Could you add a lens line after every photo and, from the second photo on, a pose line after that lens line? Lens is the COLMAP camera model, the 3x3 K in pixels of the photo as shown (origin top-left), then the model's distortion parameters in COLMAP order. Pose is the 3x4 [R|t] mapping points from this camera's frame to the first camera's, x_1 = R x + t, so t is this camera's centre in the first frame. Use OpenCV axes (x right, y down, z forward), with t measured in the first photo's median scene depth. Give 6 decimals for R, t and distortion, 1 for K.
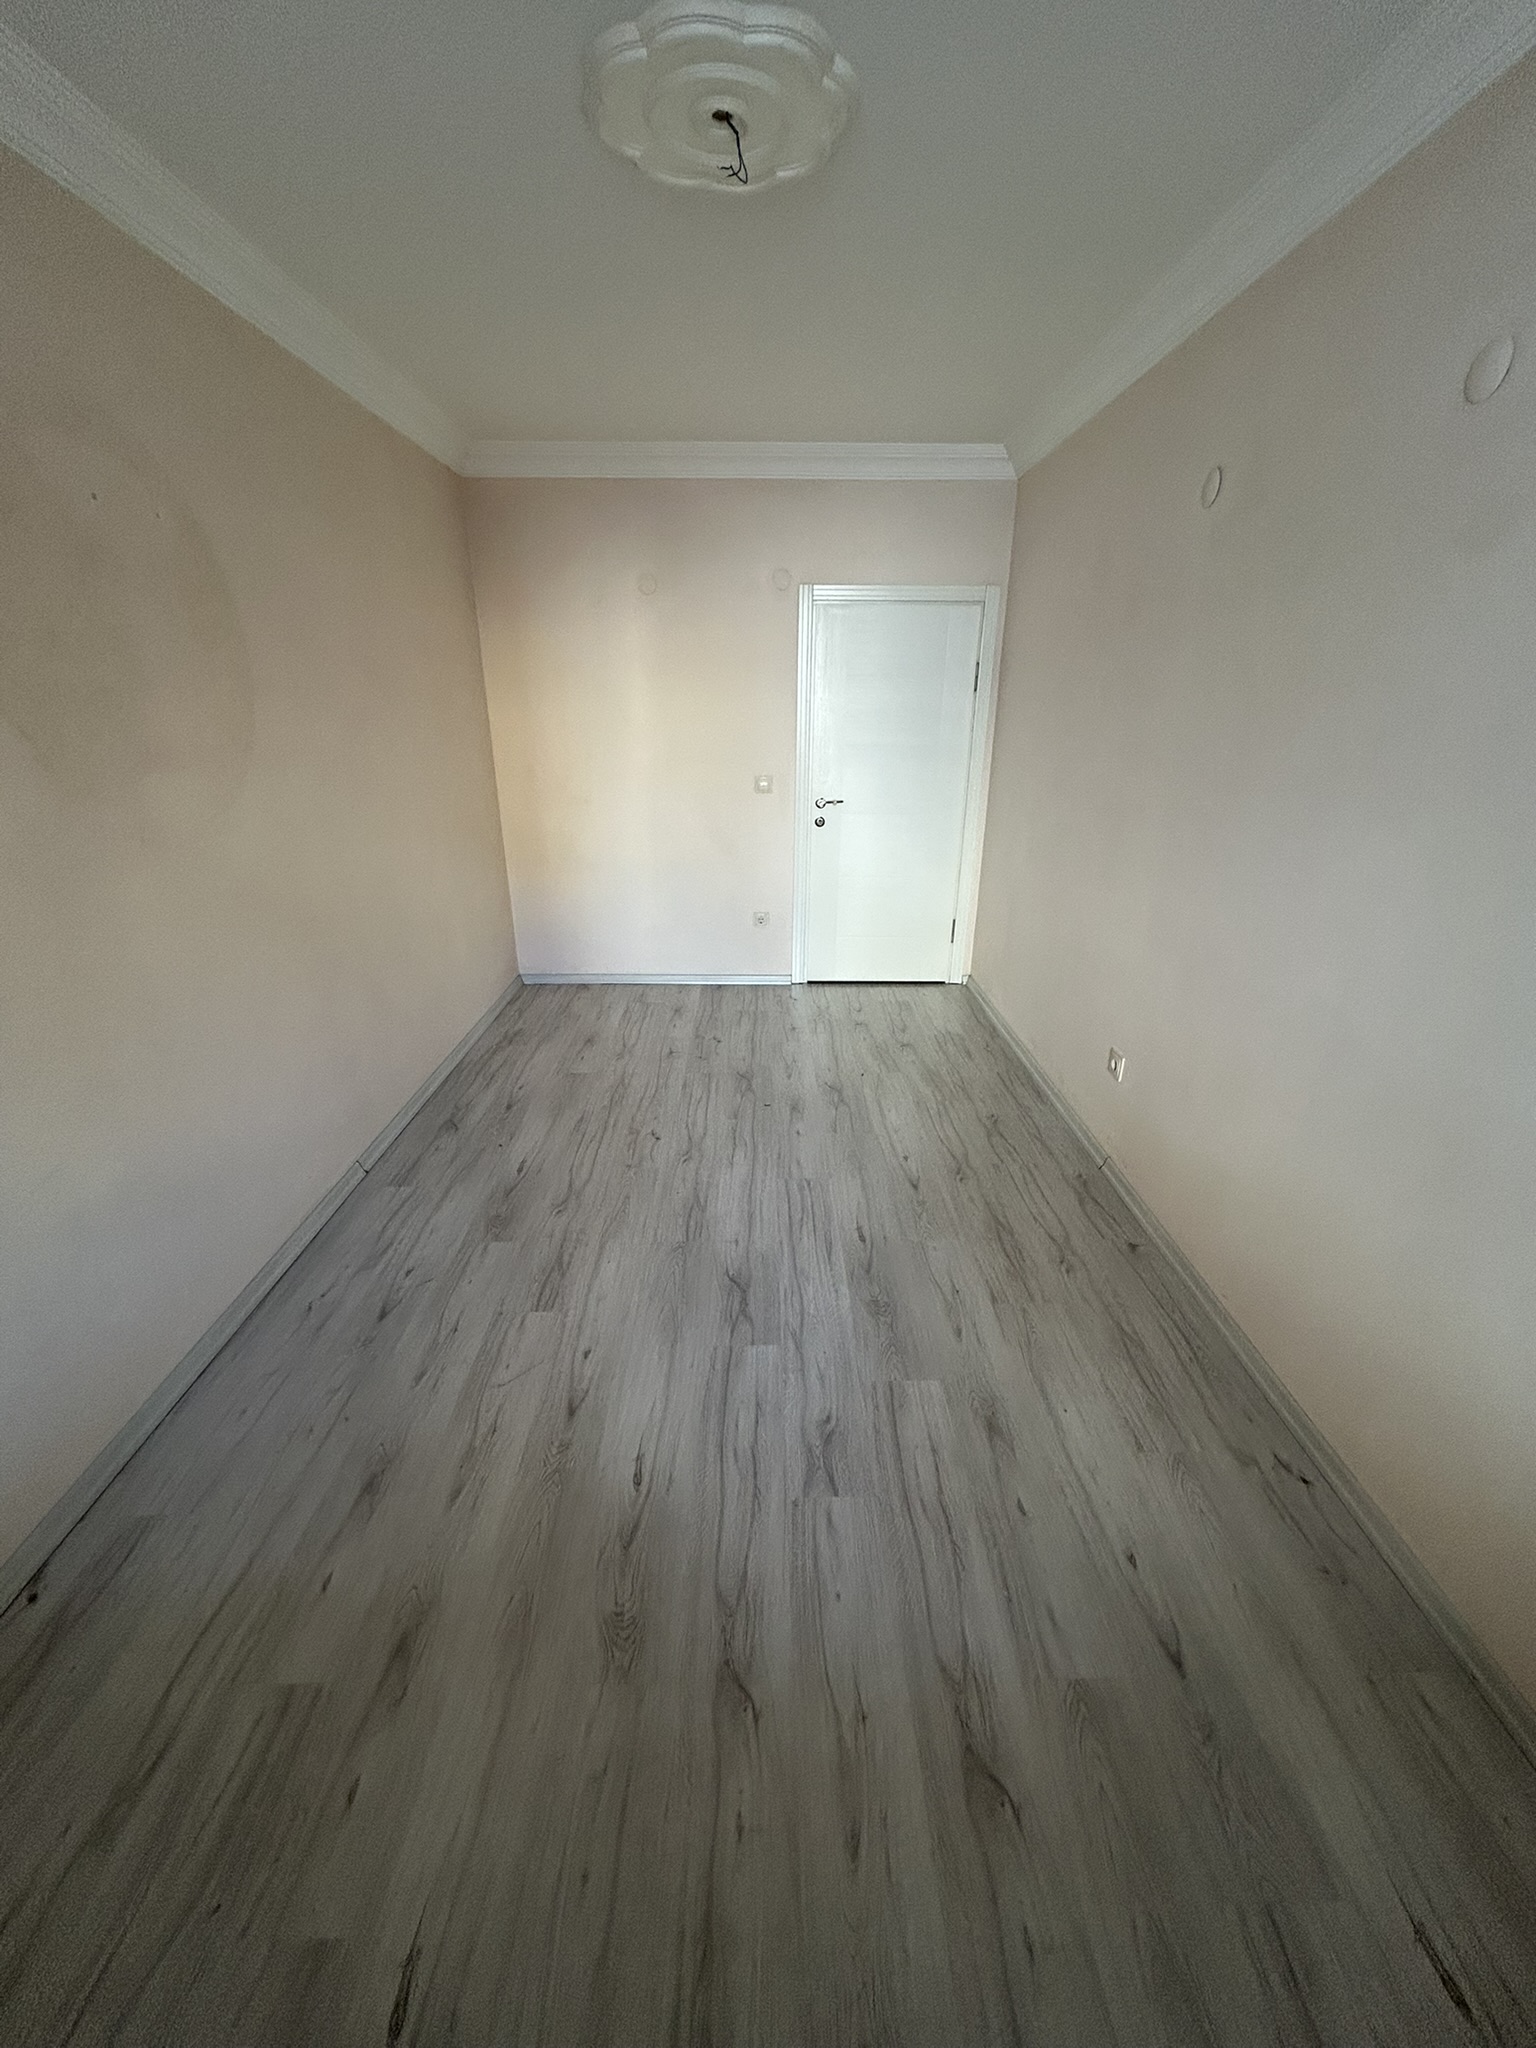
lens RADIAL K [[821.7, 0, 769.2], [0, 821.7, 1025.9], [0, 0, 1]] dist [-0.002585, 0.001904]
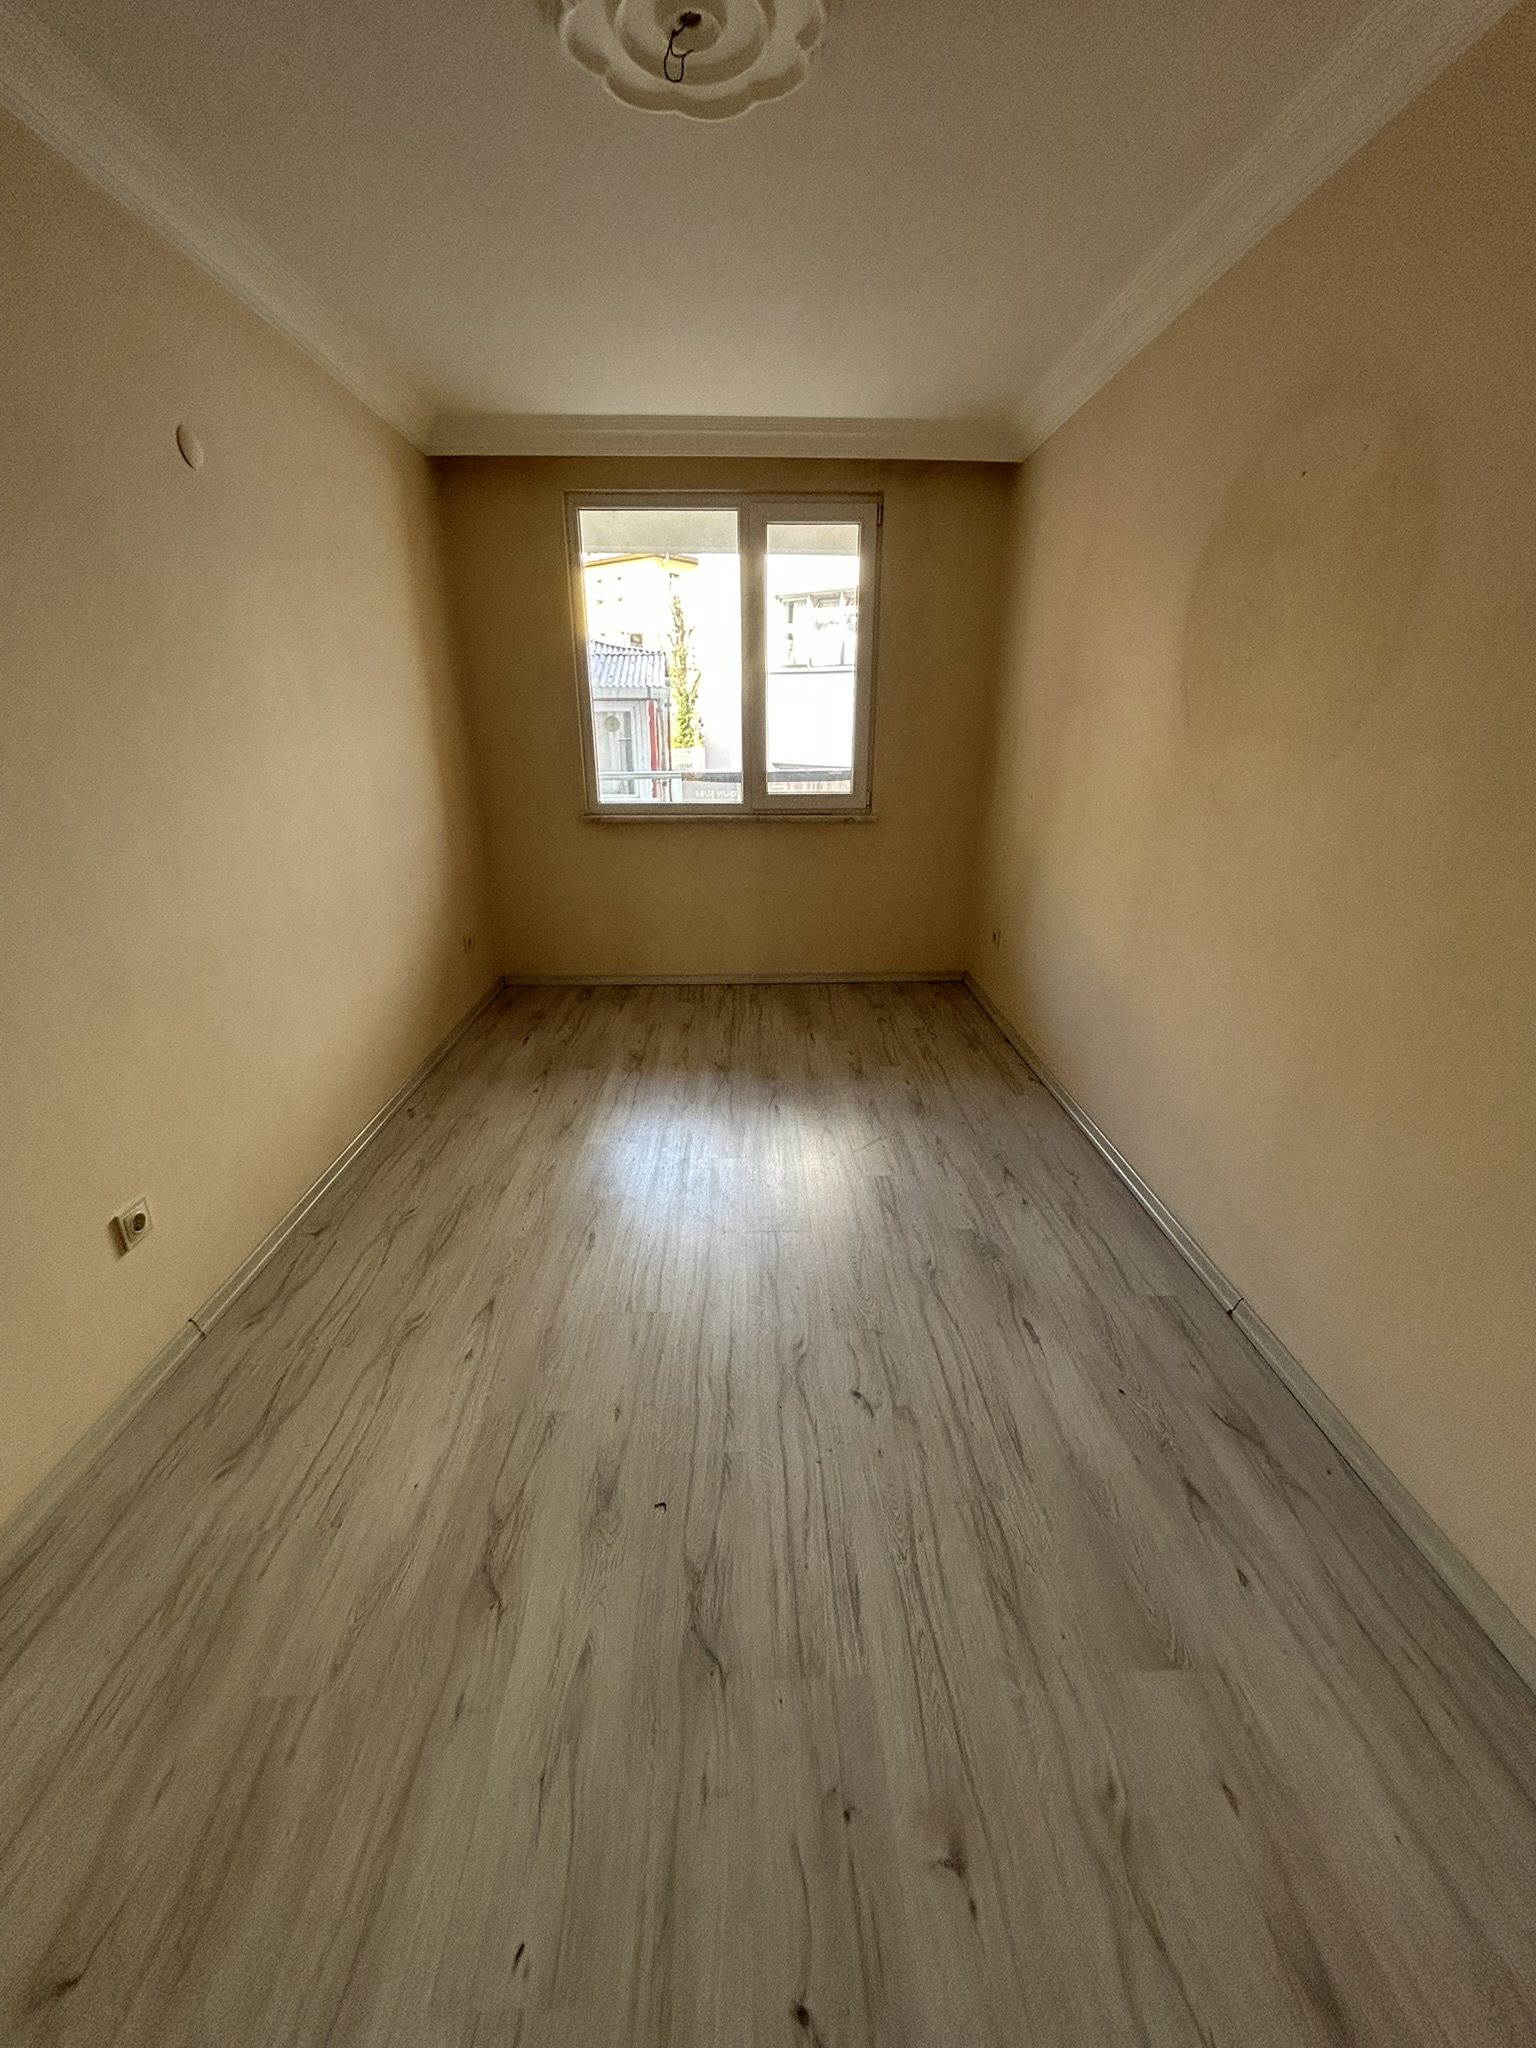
lens RADIAL K [[821.7, 0, 769.2], [0, 821.7, 1025.9], [0, 0, 1]] dist [-0.002585, 0.001904]
pose [[-0.999818, 0.006263, -0.018011, -0.078138], [-0.007598, 0.735476, 0.677508, -0.577436], [0.017490, 0.677522, -0.735295, 1.559053]]
